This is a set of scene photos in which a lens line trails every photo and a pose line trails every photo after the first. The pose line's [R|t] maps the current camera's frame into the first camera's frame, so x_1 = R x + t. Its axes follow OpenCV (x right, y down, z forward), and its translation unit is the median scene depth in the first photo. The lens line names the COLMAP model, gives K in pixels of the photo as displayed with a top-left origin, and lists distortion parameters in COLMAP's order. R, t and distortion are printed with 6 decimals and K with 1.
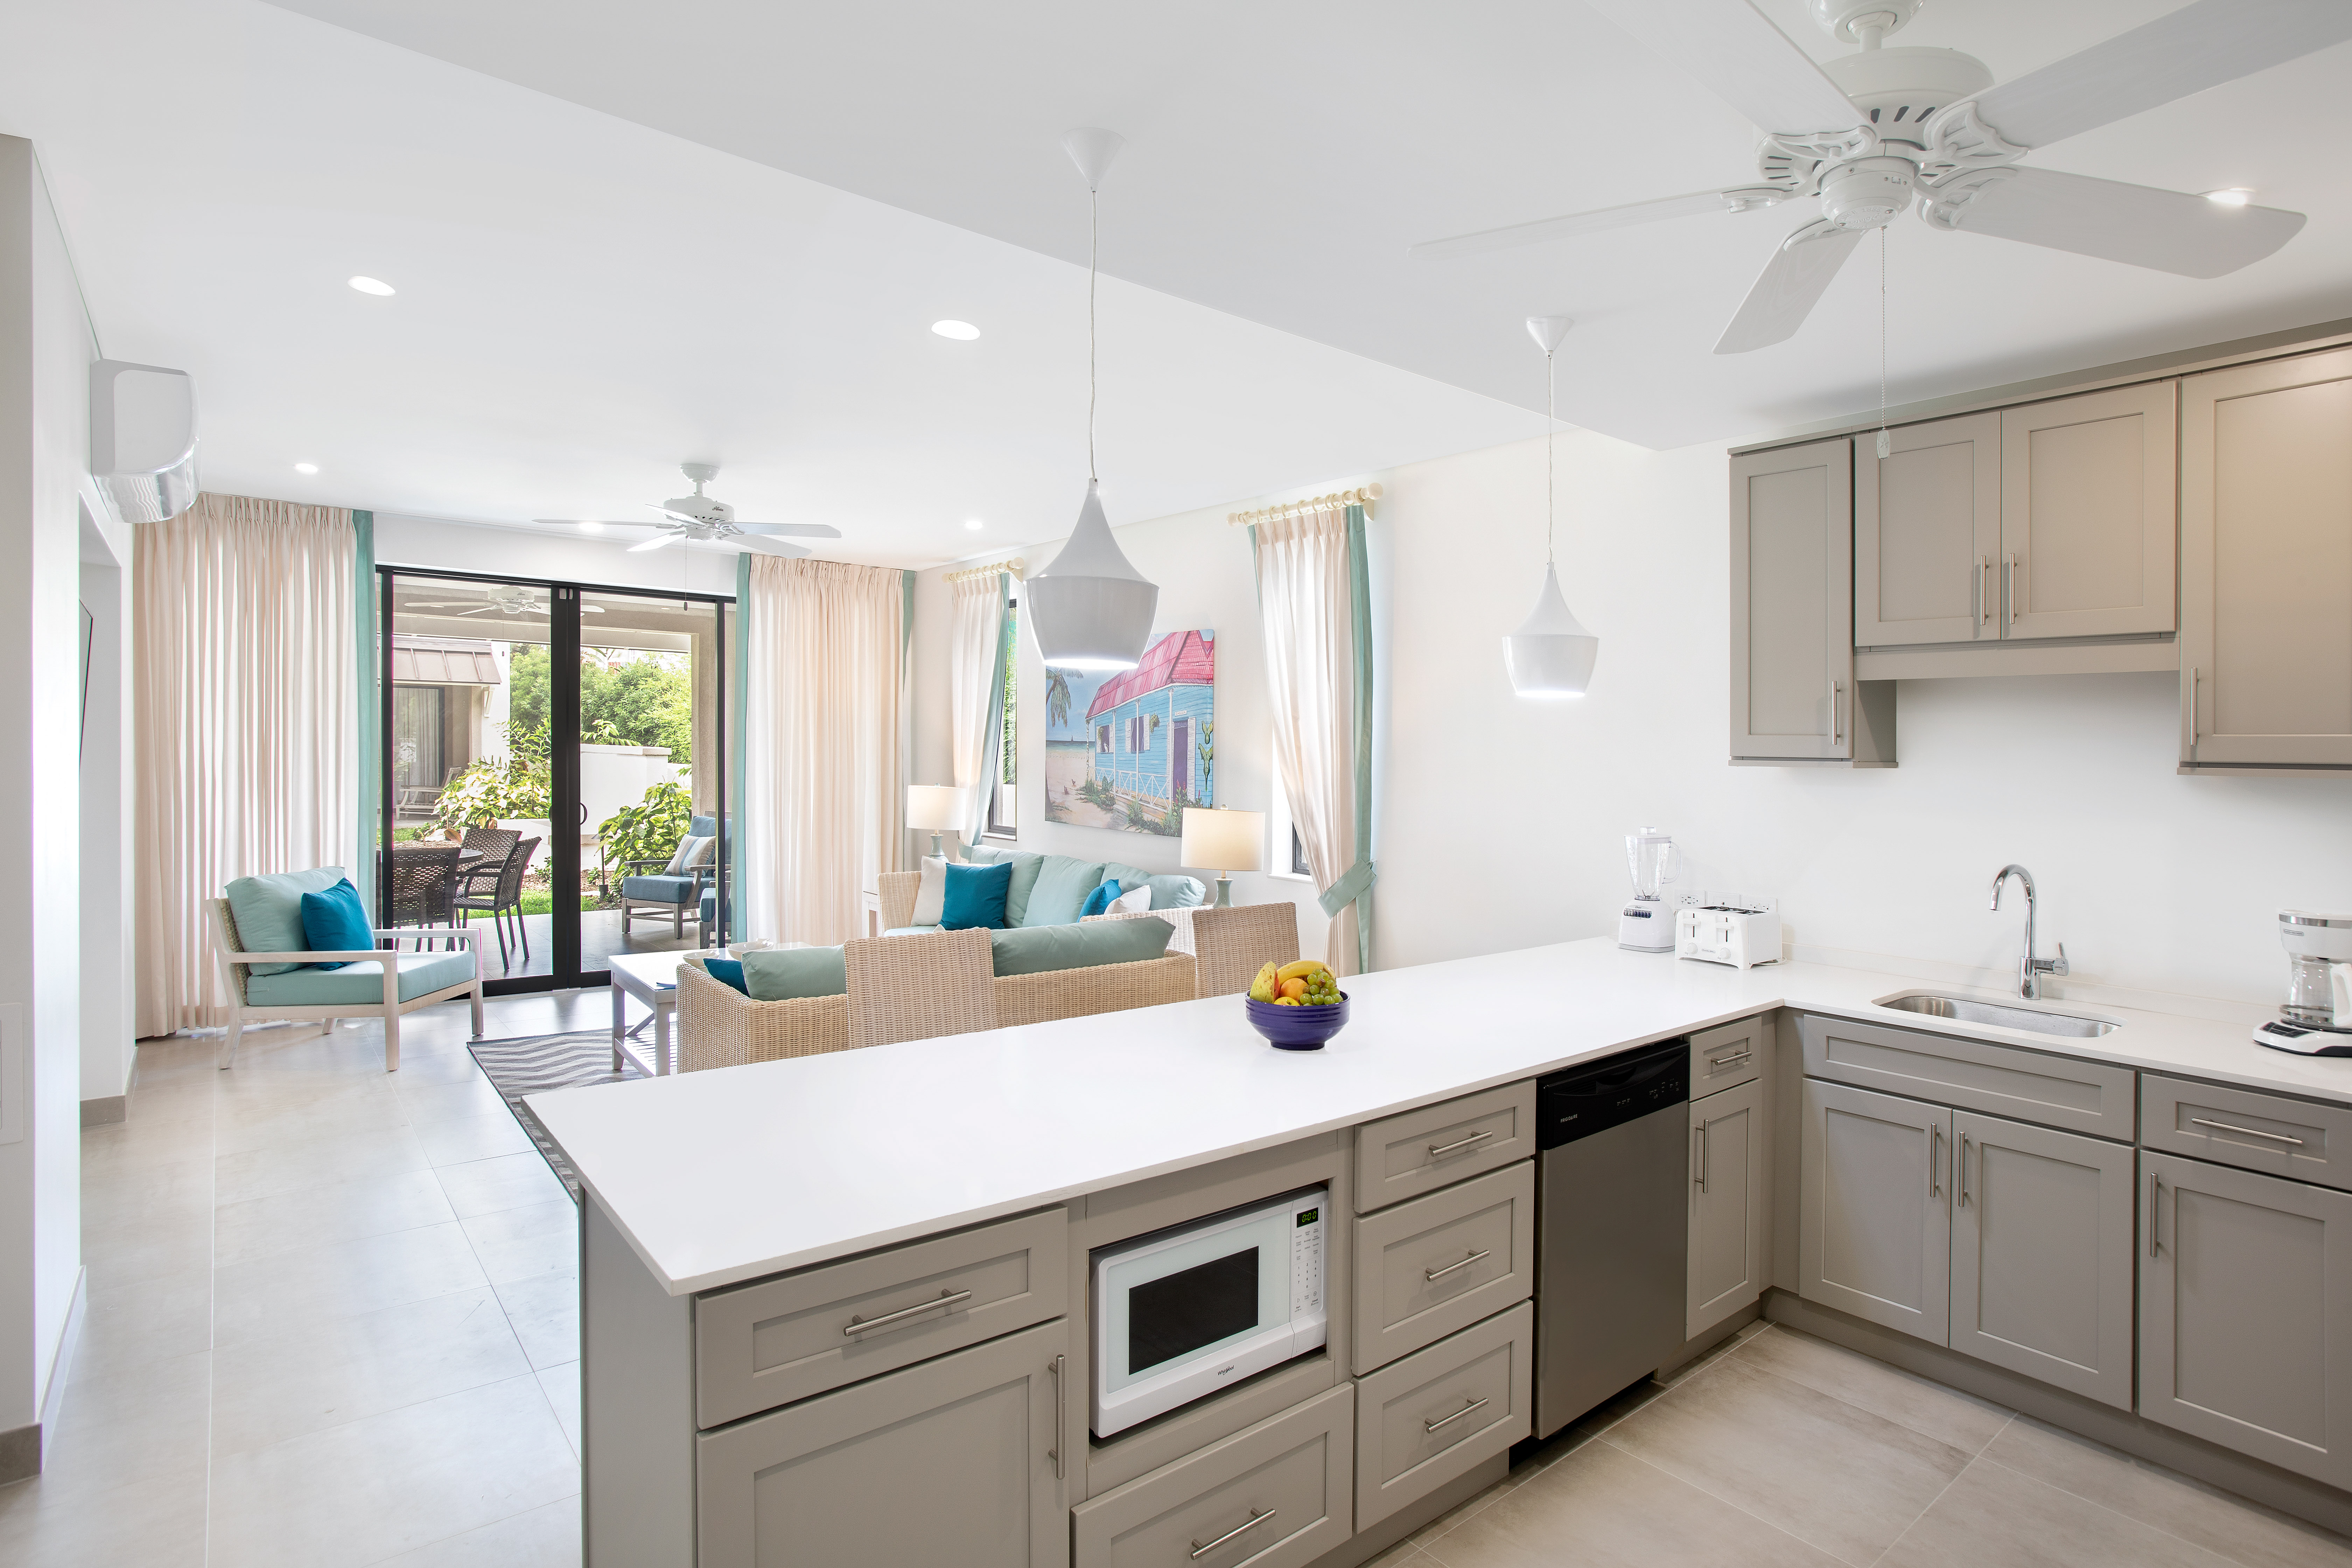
lens RADIAL K [[1251.2, 0, 1196.9], [0, 1251.2, 777.9], [0, 0, 1]] dist [-0.018639, 0.006119]
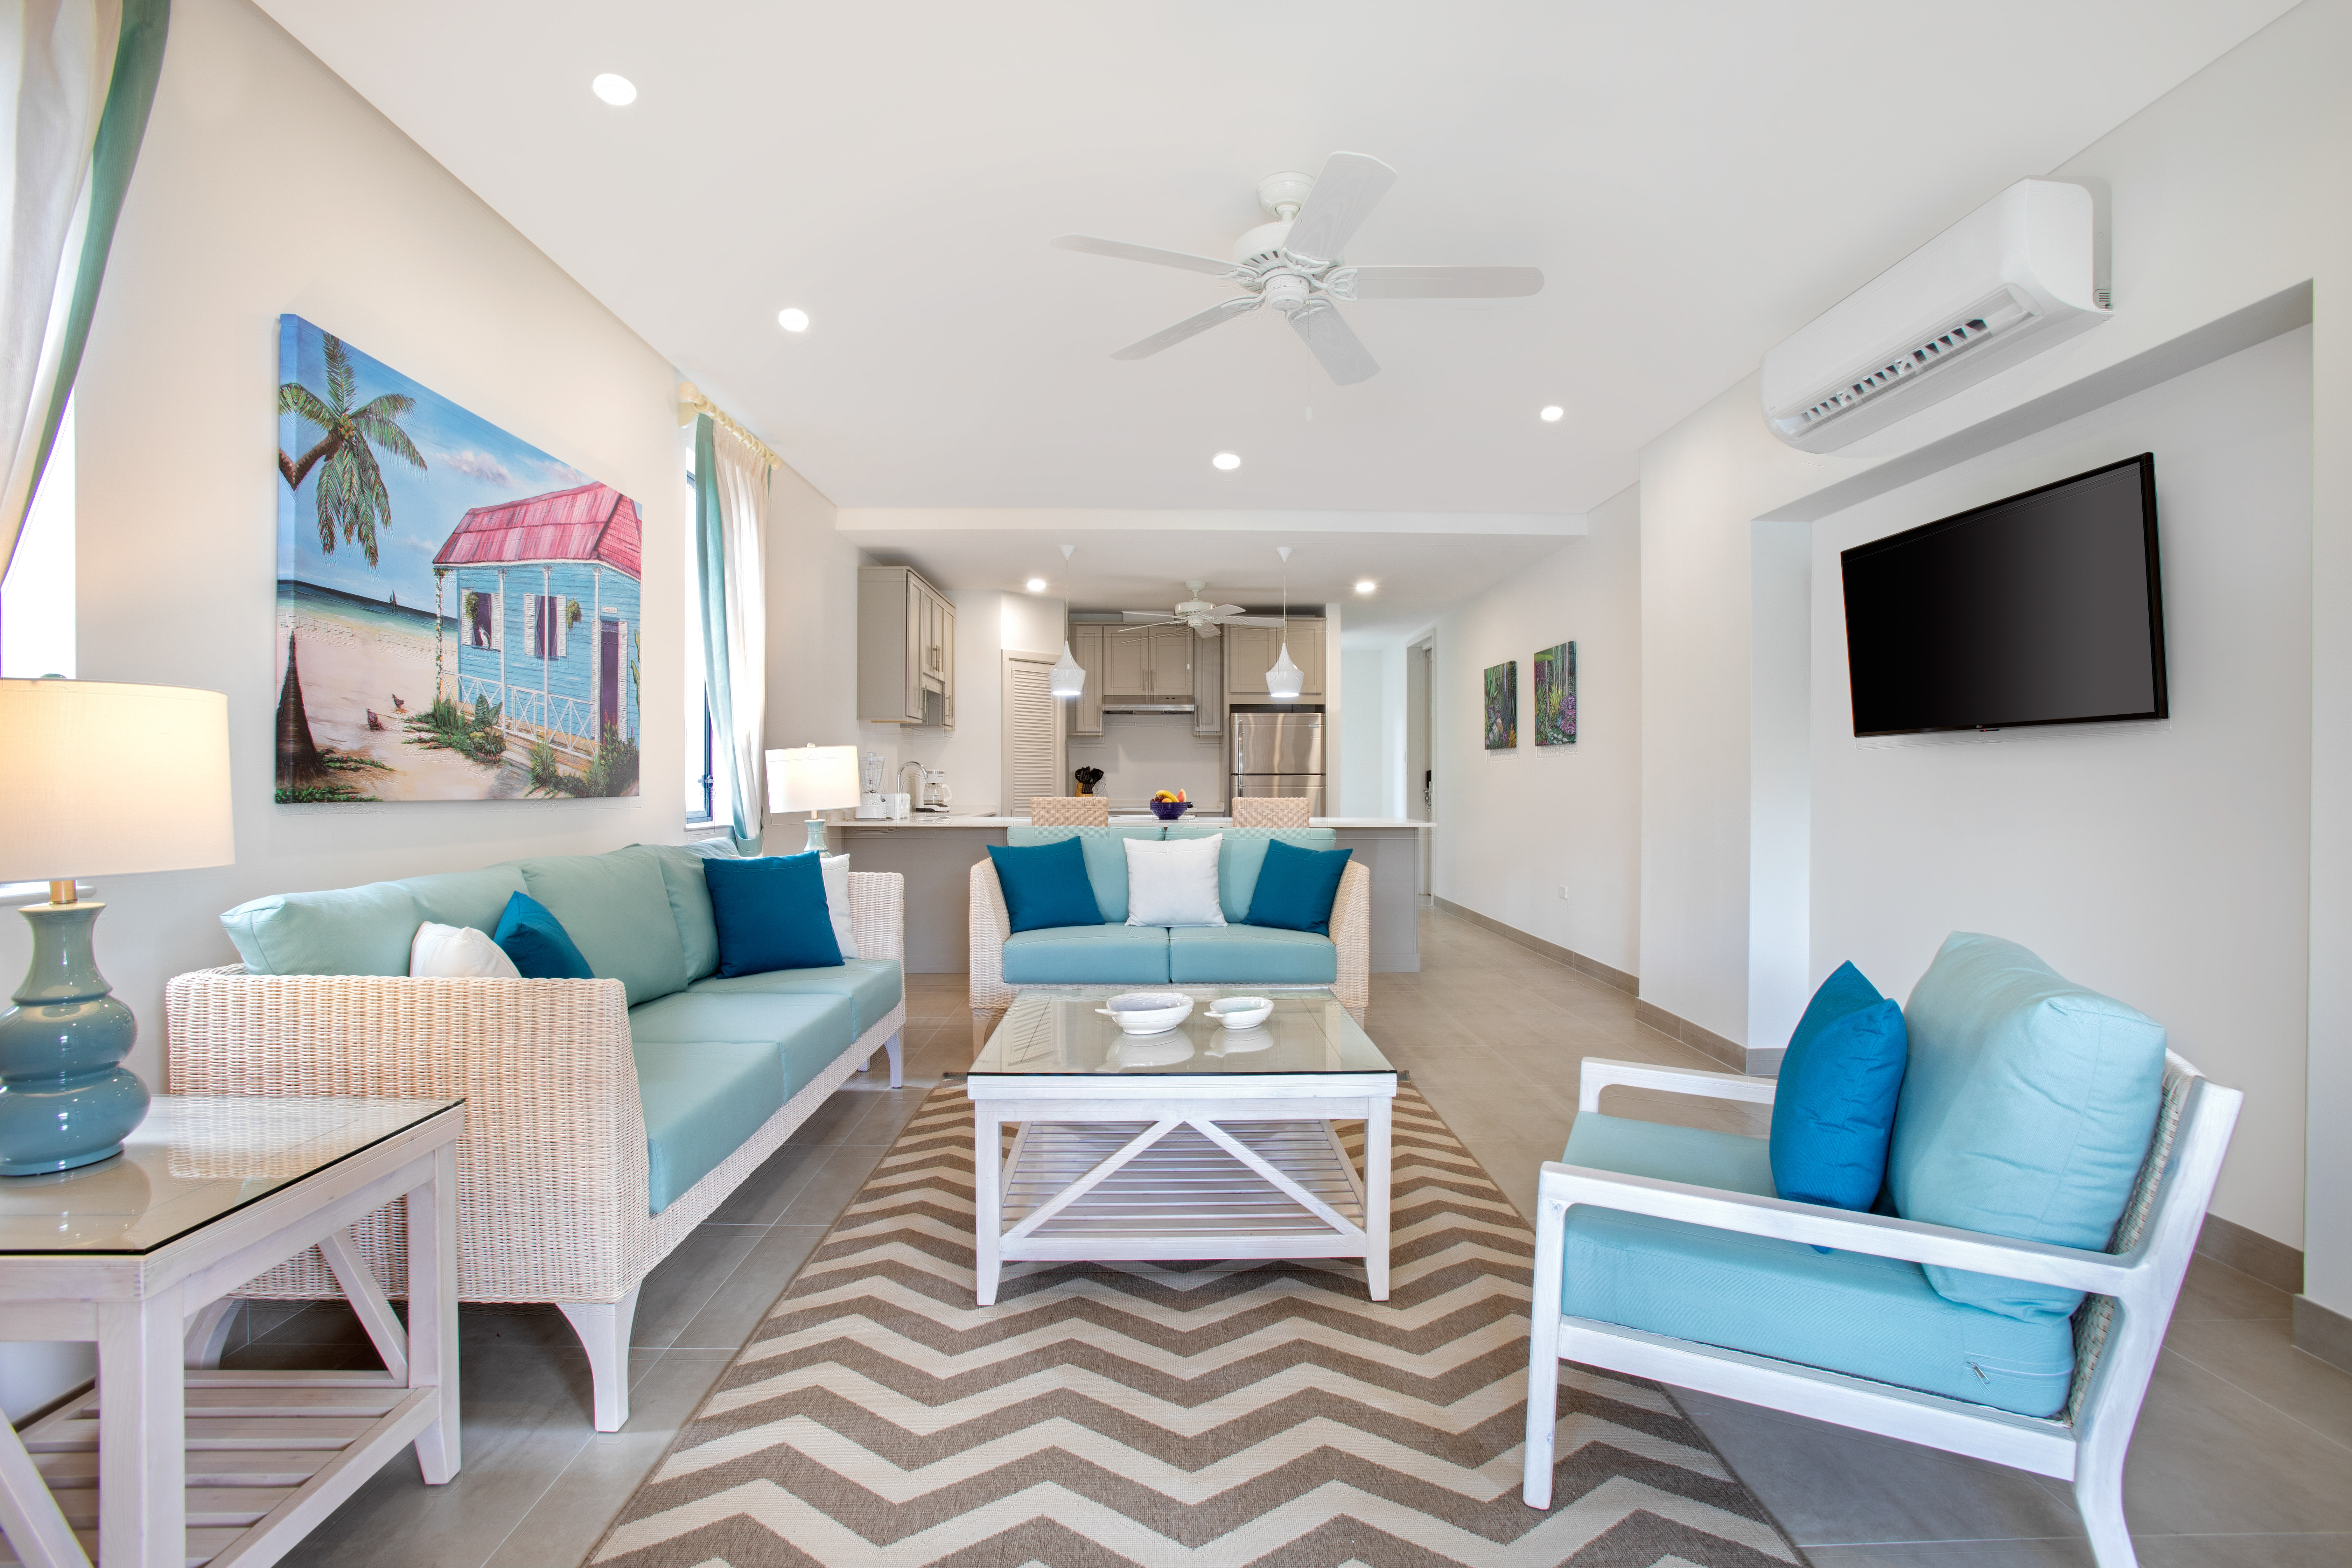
lens RADIAL K [[1118.3, 0, 1180.1], [0, 1118.3, 775.1], [0, 0, 1]] dist [-0.042718, 0.007120]
pose [[-0.808325, -0.009032, 0.588667, -0.559229], [0.005848, 0.999710, 0.023370, 0.022216], [-0.588707, 0.022333, -0.808038, 1.201017]]
